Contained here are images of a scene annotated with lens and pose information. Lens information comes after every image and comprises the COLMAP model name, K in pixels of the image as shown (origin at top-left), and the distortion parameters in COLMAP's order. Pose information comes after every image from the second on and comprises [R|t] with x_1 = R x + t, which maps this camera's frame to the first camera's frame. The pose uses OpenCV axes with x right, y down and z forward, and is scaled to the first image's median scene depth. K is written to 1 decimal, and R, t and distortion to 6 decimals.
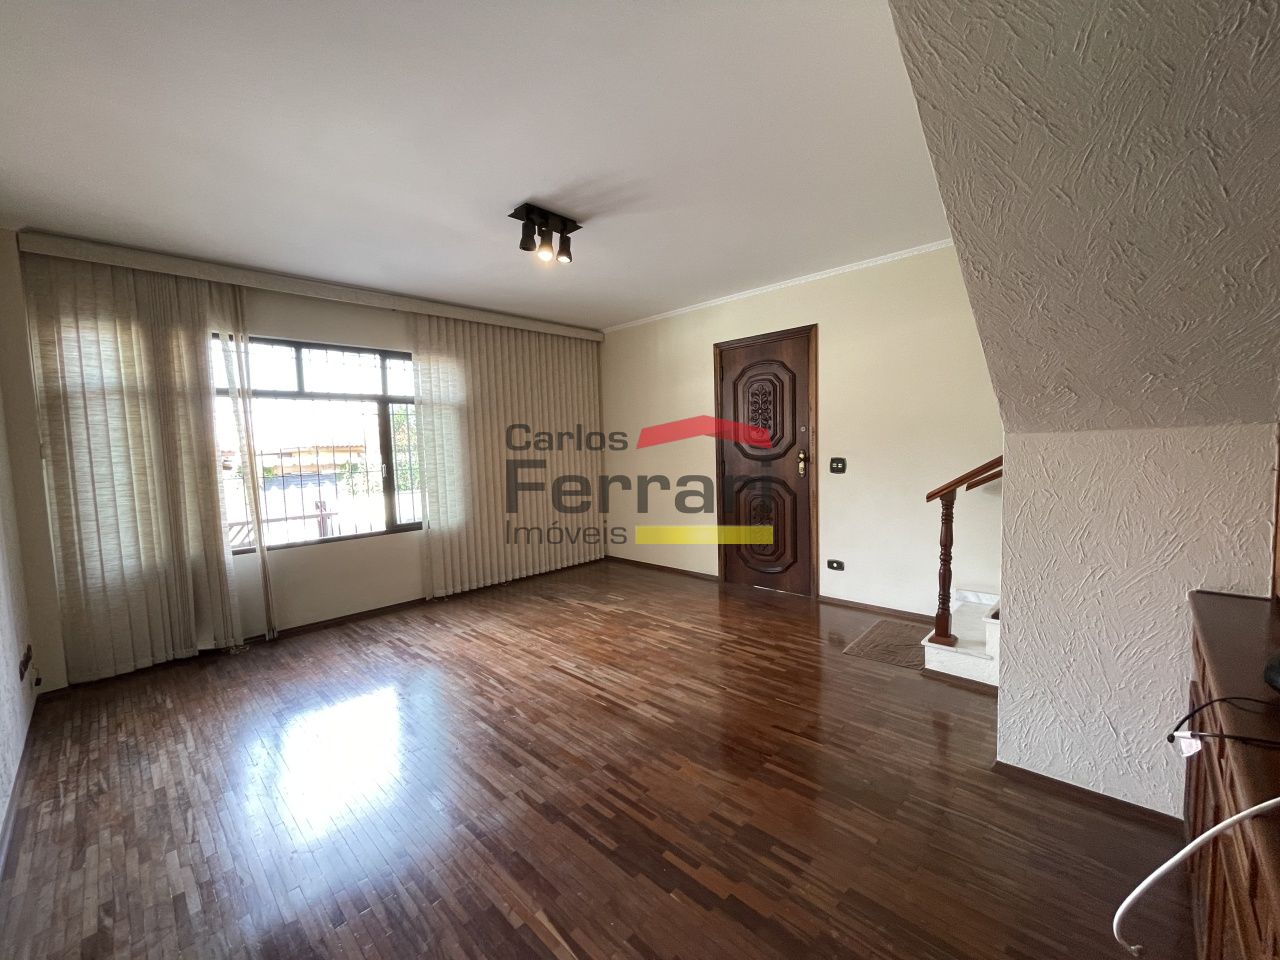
lens RADIAL K [[520.5, 0, 641.2], [0, 520.5, 480.5], [0, 0, 1]] dist [-0.001025, -0.000112]
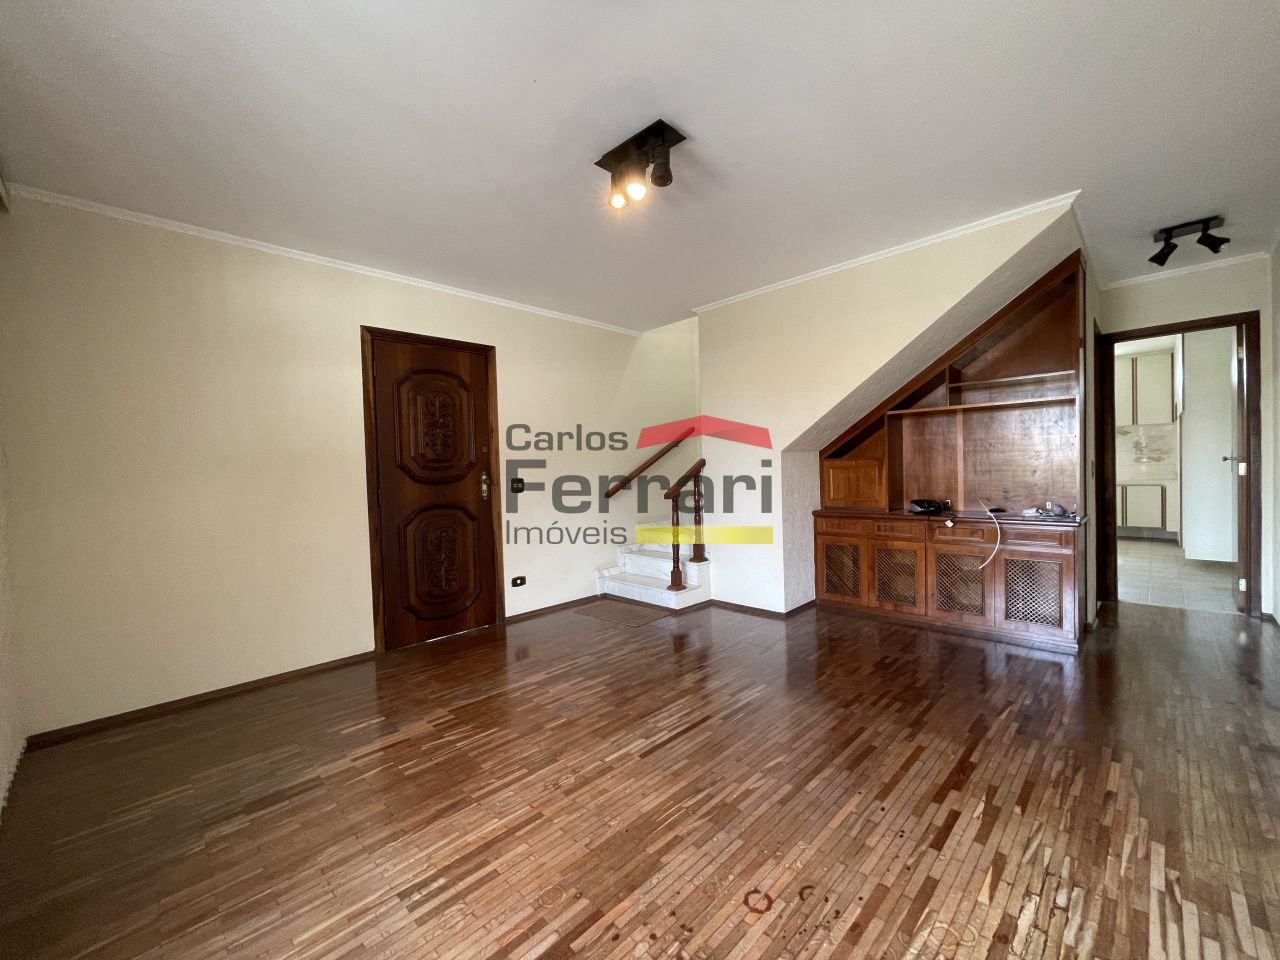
lens RADIAL K [[520.5, 0, 641.2], [0, 520.5, 480.5], [0, 0, 1]] dist [-0.001025, -0.000112]
pose [[0.019935, 0.005015, 0.999789, -0.733686], [0.098570, 0.995106, -0.006957, -0.007499], [-0.994930, 0.098687, 0.019343, 0.796058]]
